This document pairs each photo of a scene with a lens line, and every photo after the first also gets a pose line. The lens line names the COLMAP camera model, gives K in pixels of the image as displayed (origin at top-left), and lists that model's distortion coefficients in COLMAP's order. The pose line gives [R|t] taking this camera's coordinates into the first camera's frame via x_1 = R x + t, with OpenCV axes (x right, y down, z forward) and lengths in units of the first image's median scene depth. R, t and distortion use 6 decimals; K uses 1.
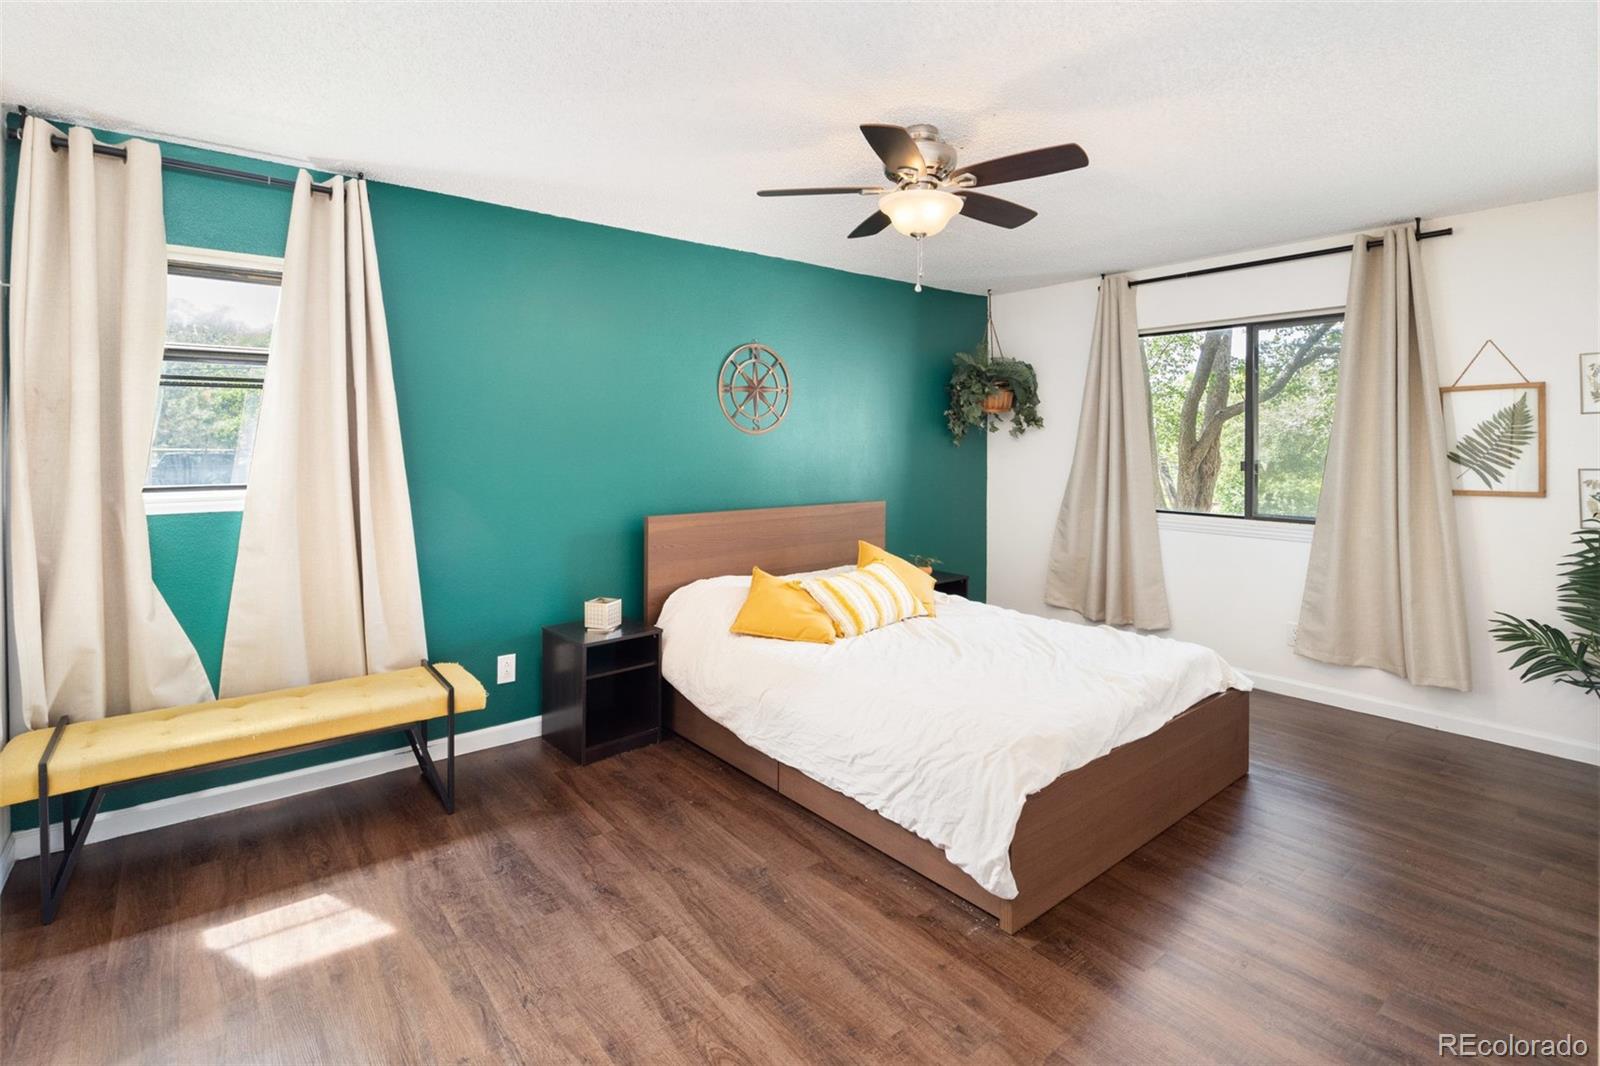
lens RADIAL K [[754.0, 0, 797.6], [0, 754.0, 460.2], [0, 0, 1]] dist [-0.017430, -0.000436]
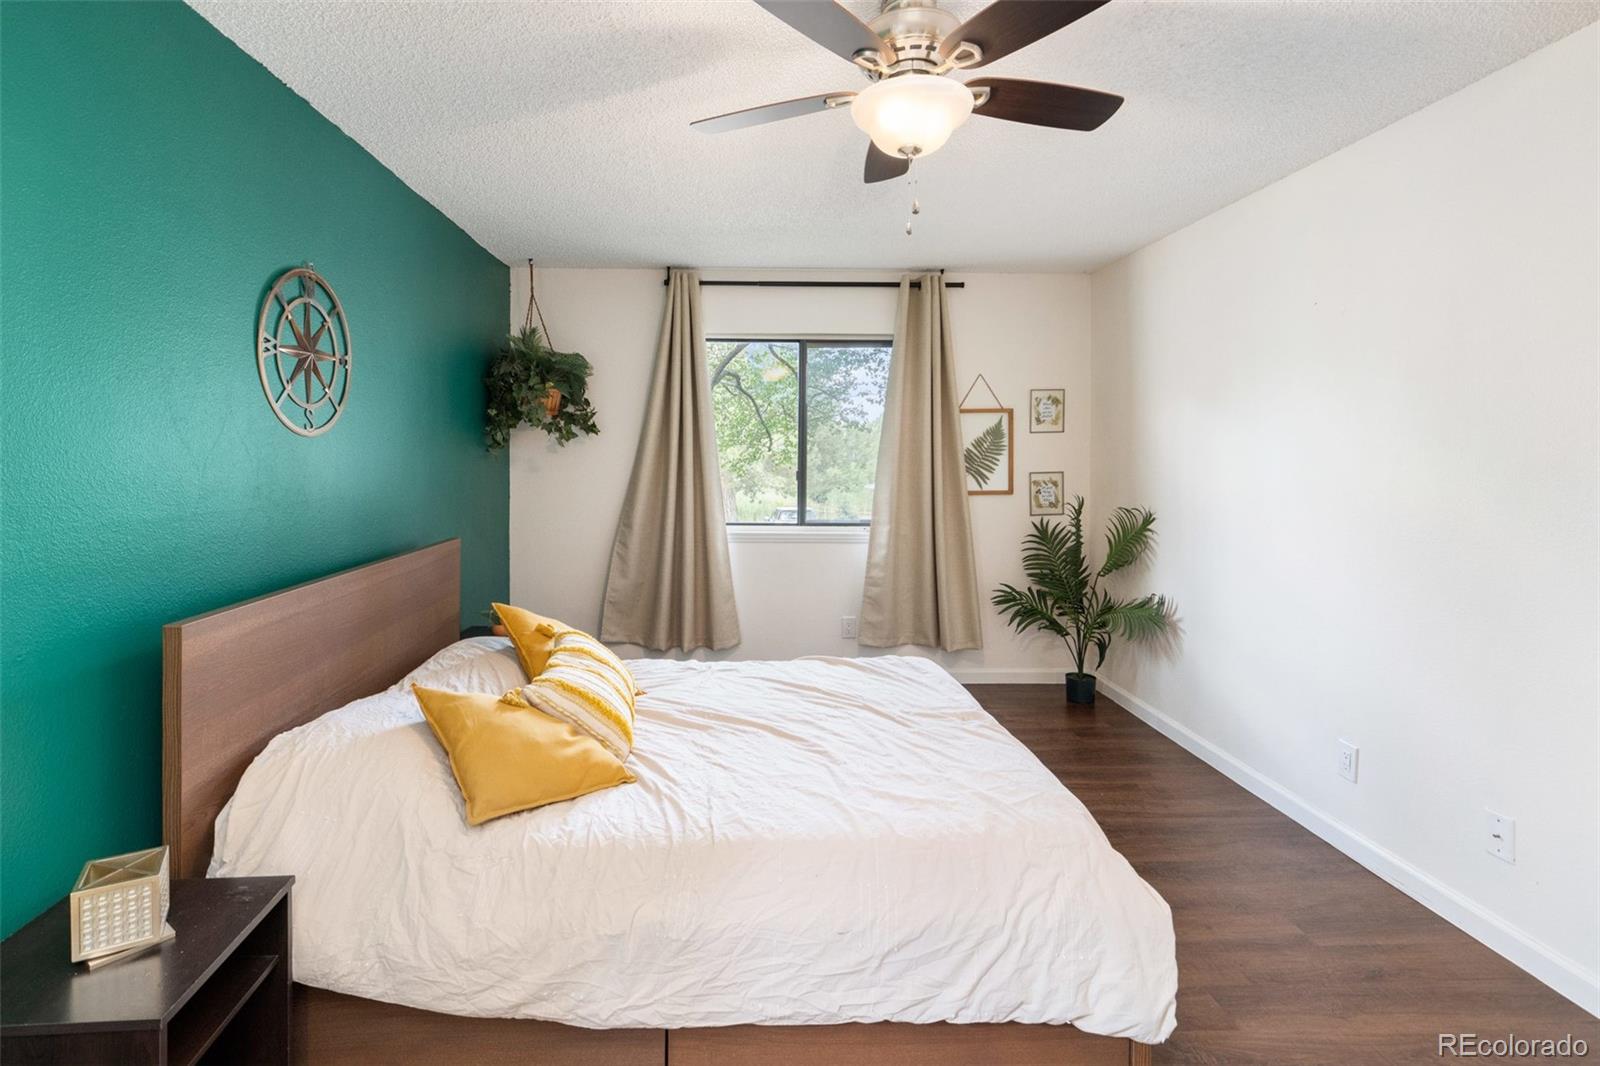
lens RADIAL K [[753.4, 0, 701.1], [0, 753.4, 464.0], [0, 0, 1]] dist [-0.002436, -0.000398]
pose [[0.613425, -0.010137, 0.789688, -0.385272], [0.015463, 0.999880, 0.000824, -0.013378], [-0.789602, 0.011705, 0.613508, 0.550602]]
